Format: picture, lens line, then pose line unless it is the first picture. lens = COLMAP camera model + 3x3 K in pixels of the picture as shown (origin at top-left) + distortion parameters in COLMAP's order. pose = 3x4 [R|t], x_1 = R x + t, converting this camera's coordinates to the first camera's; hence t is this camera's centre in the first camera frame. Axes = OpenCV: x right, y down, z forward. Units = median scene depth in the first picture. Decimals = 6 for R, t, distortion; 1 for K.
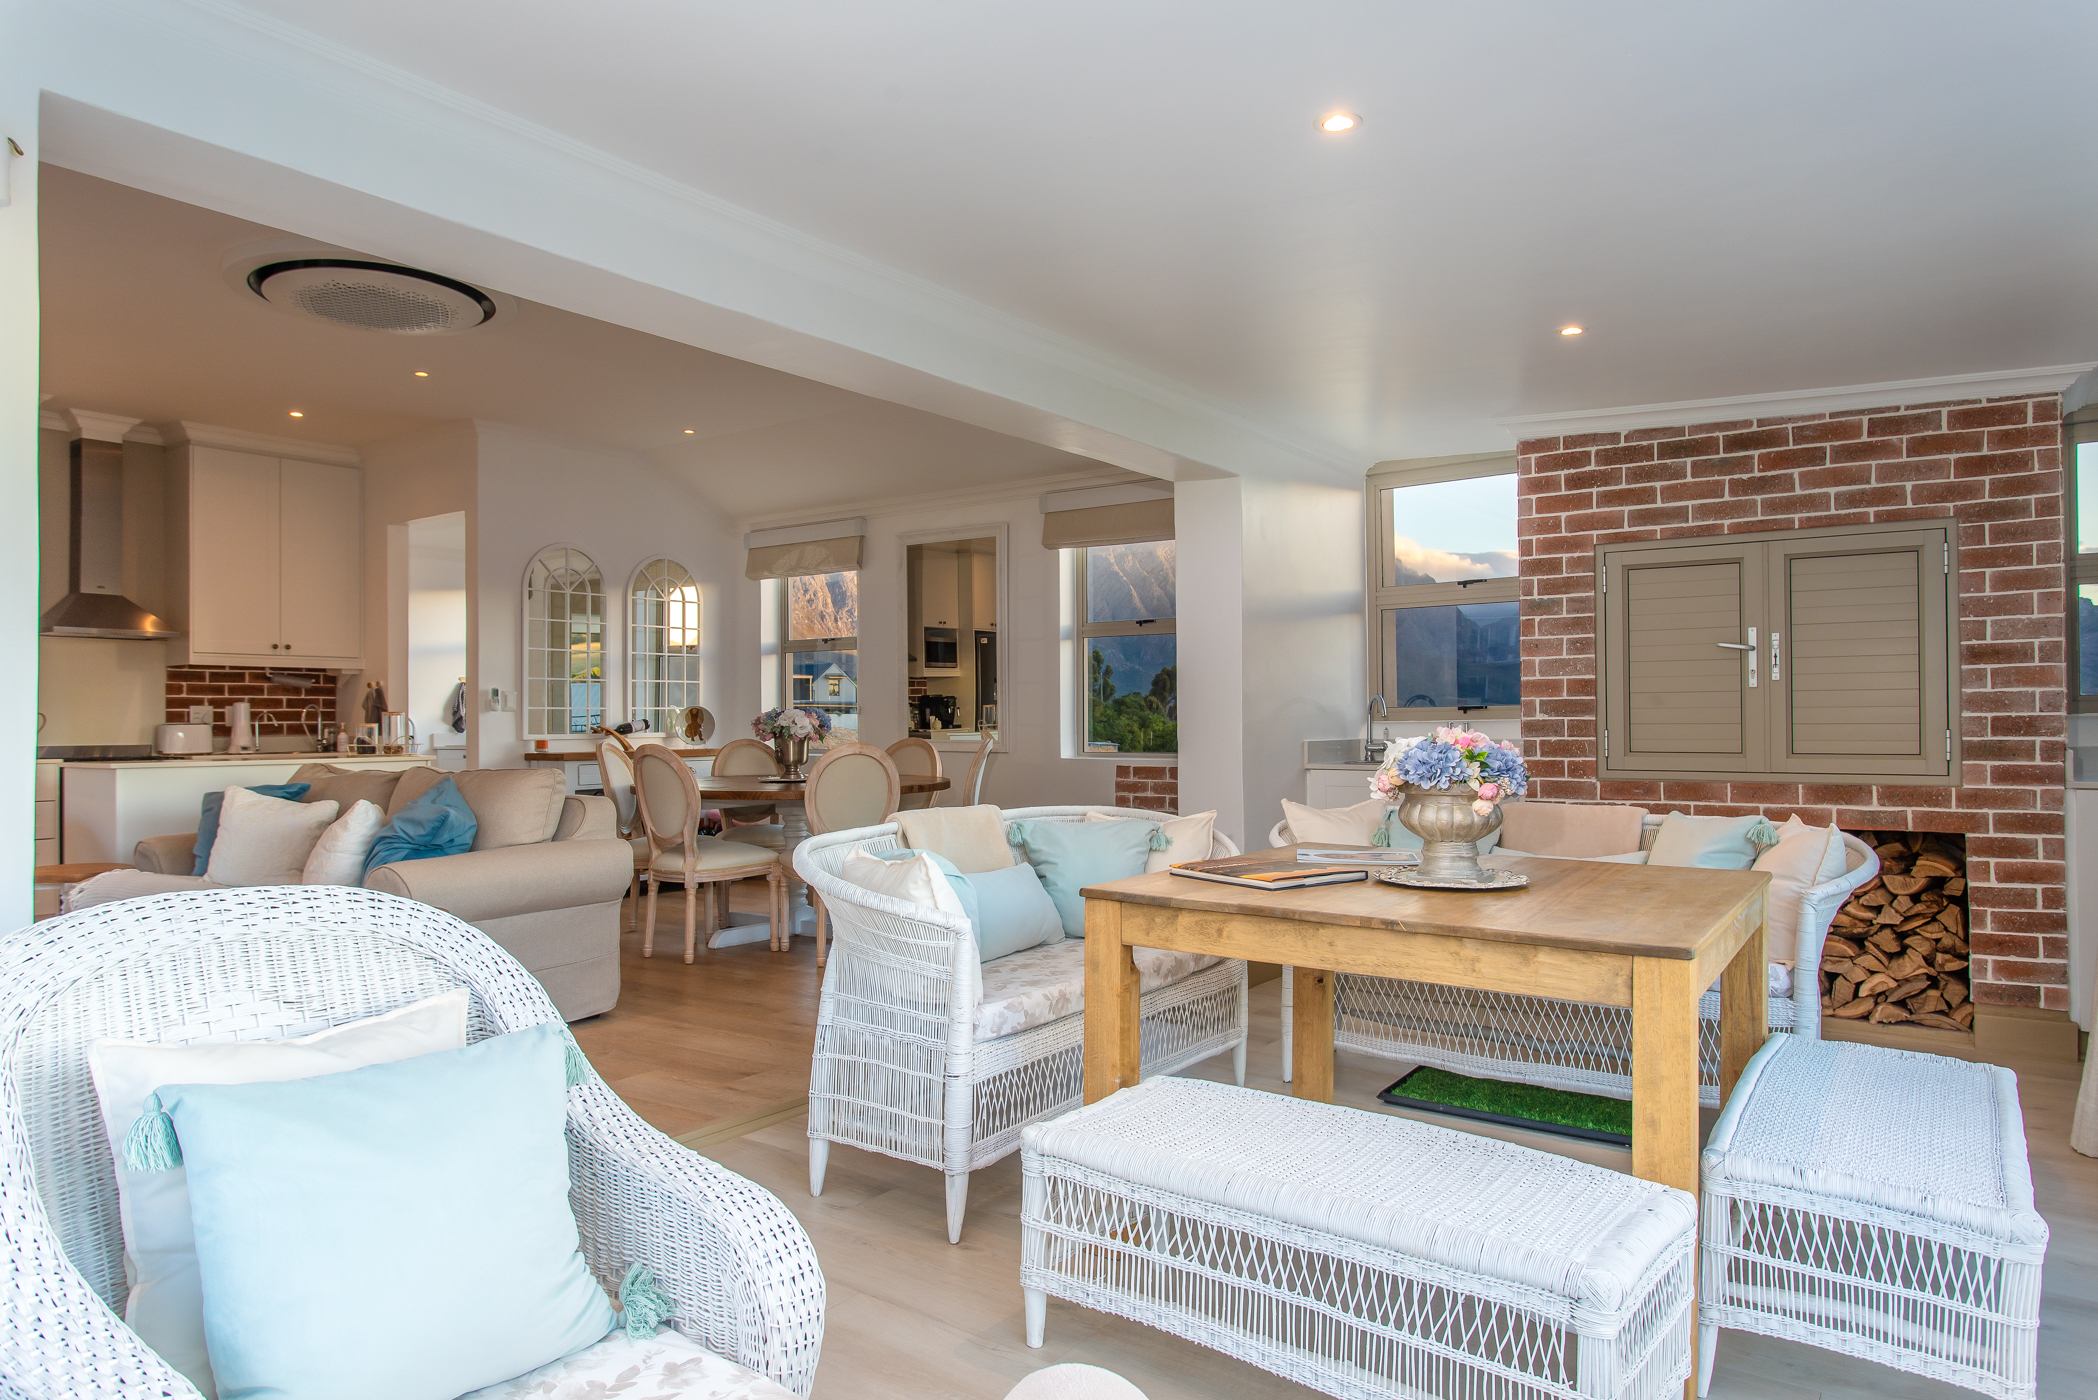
lens RADIAL K [[1293.0, 0, 1028.5], [0, 1293.0, 717.2], [0, 0, 1]] dist [-0.003581, 0.008190]
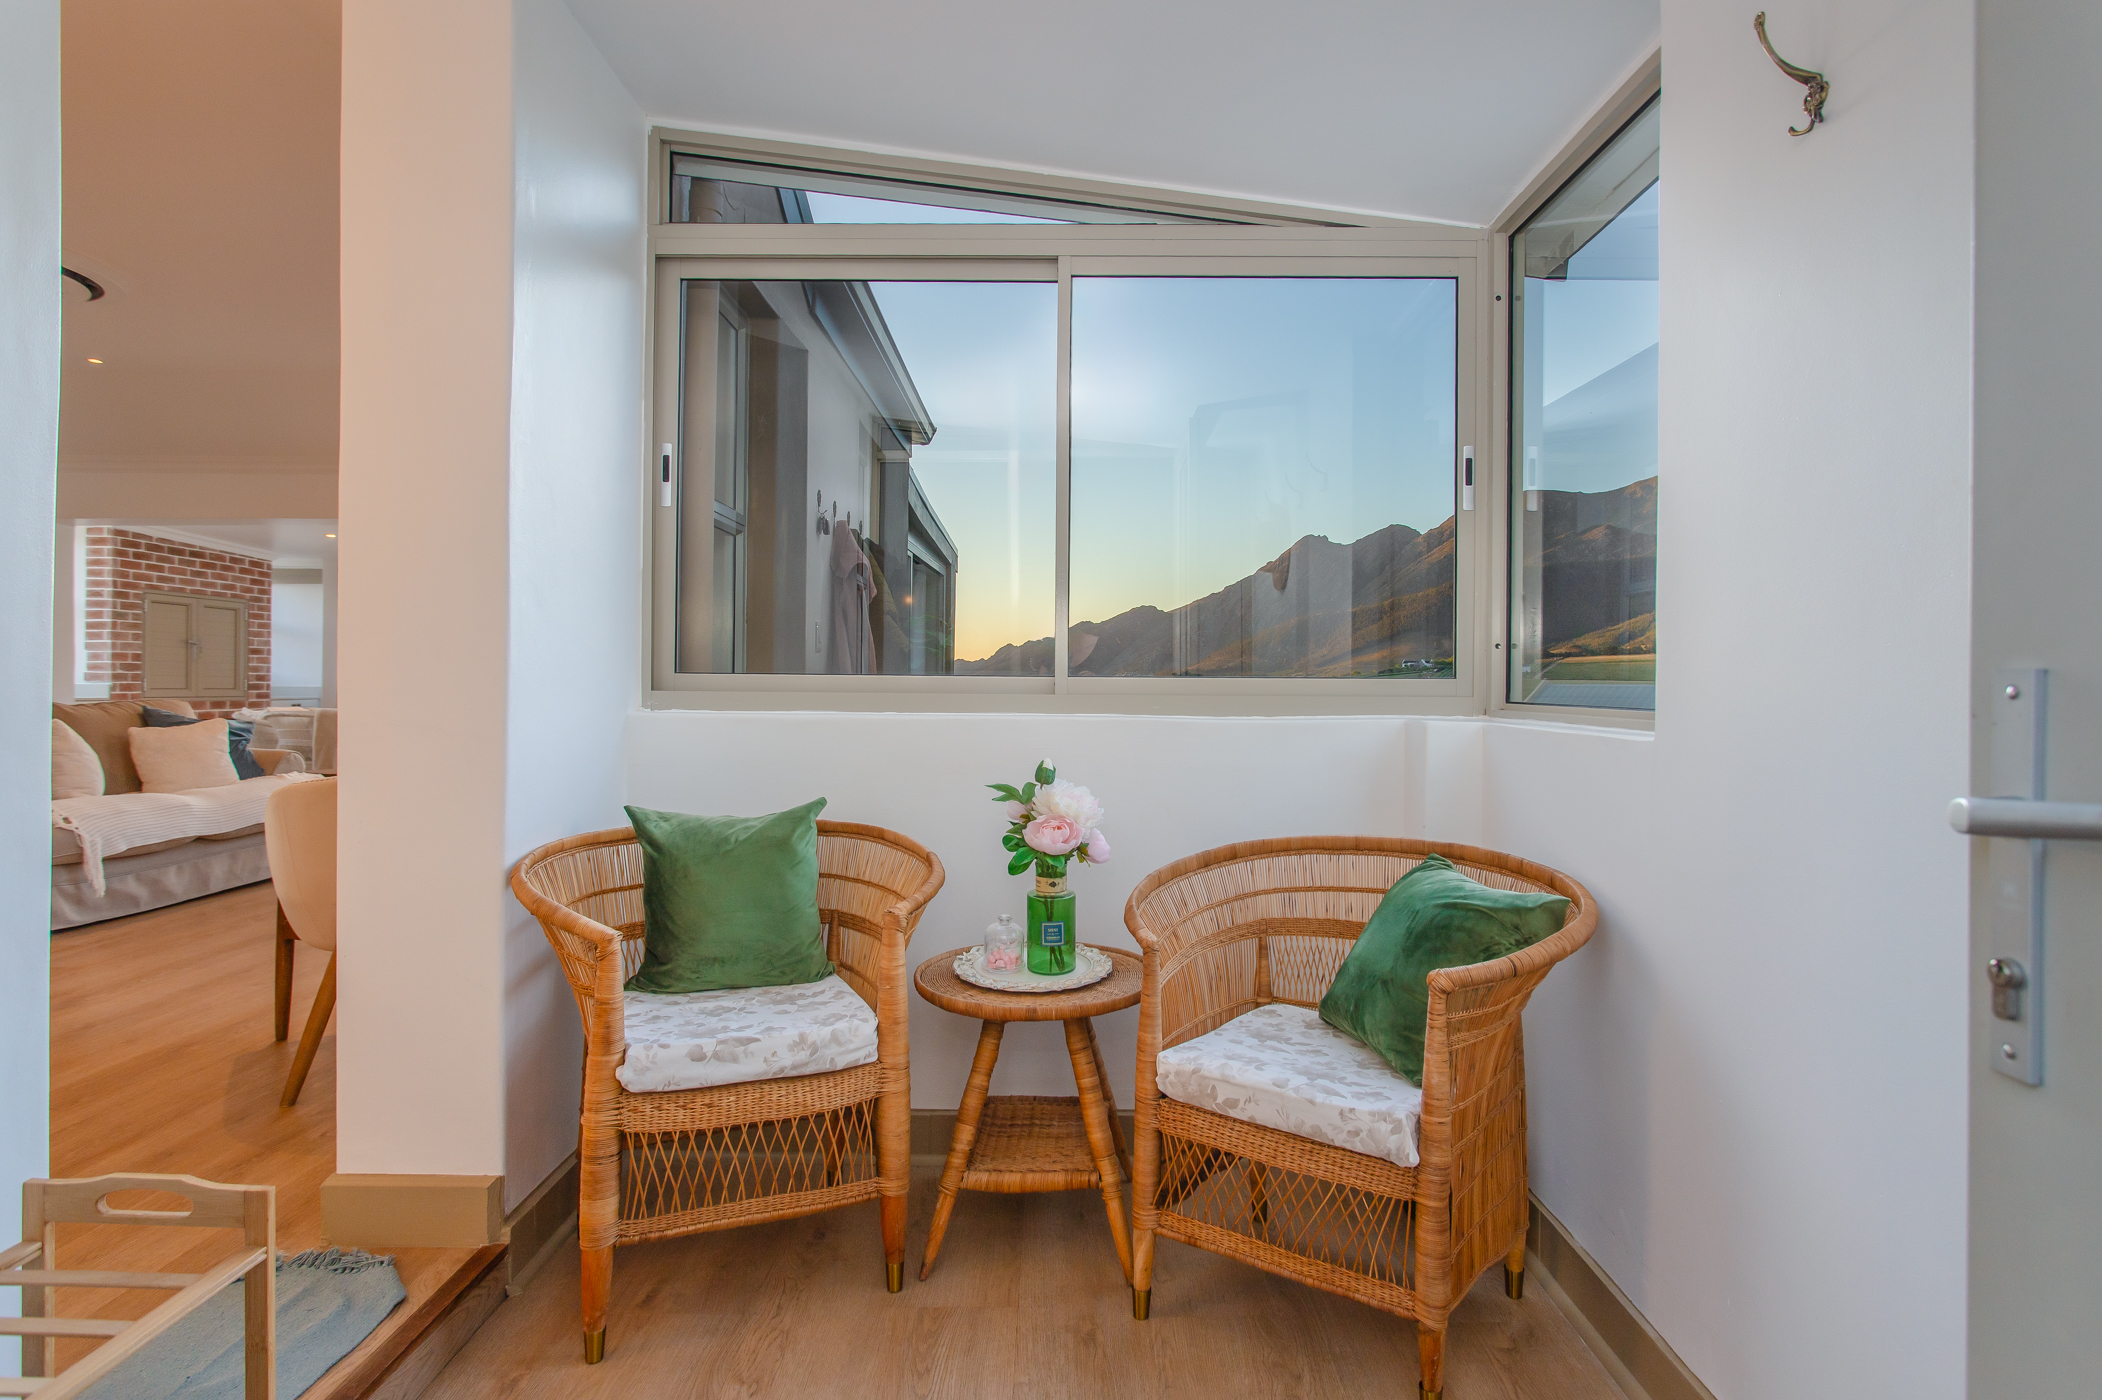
lens RADIAL K [[1155.8, 0, 1053.3], [0, 1155.8, 694.7], [0, 0, 1]] dist [0.003705, 0.001060]
pose [[-0.551102, -0.005609, 0.834419, -1.899694], [-0.010986, 0.999940, -0.000534, 0.021054], [-0.834365, -0.009461, -0.551130, 0.805685]]
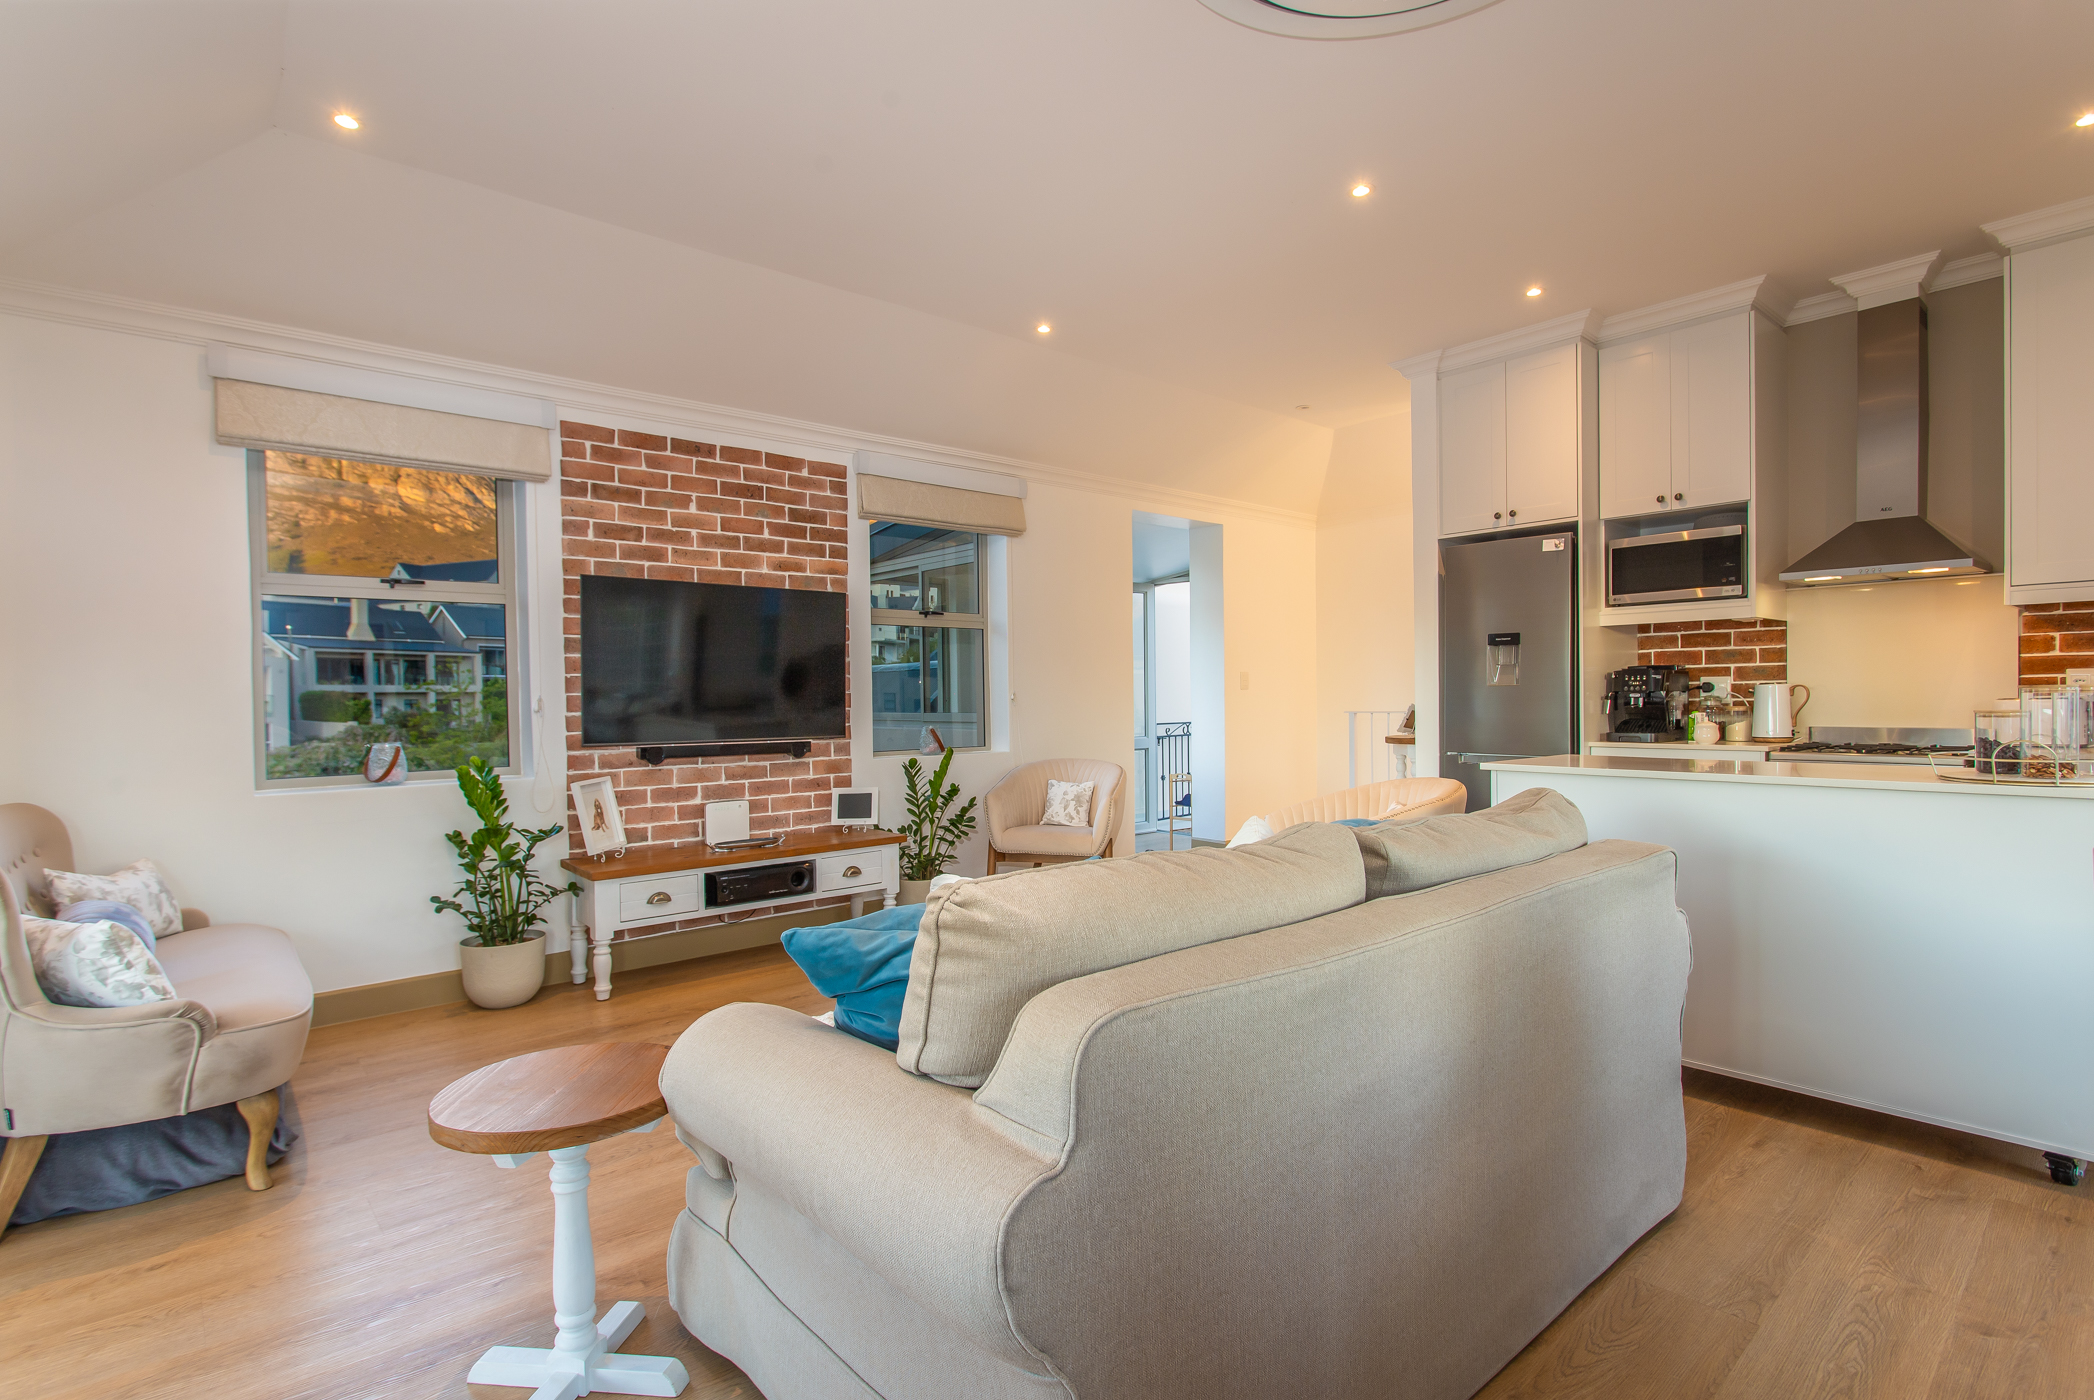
lens RADIAL K [[1016.8, 0, 1060.3], [0, 1016.8, 710.4], [0, 0, 1]] dist [-0.010527, 0.006717]
pose [[-0.215083, 0.022521, -0.976336, -0.094516], [0.020486, 0.999618, 0.018545, -0.012324], [0.976381, -0.016013, -0.215462, 0.990658]]
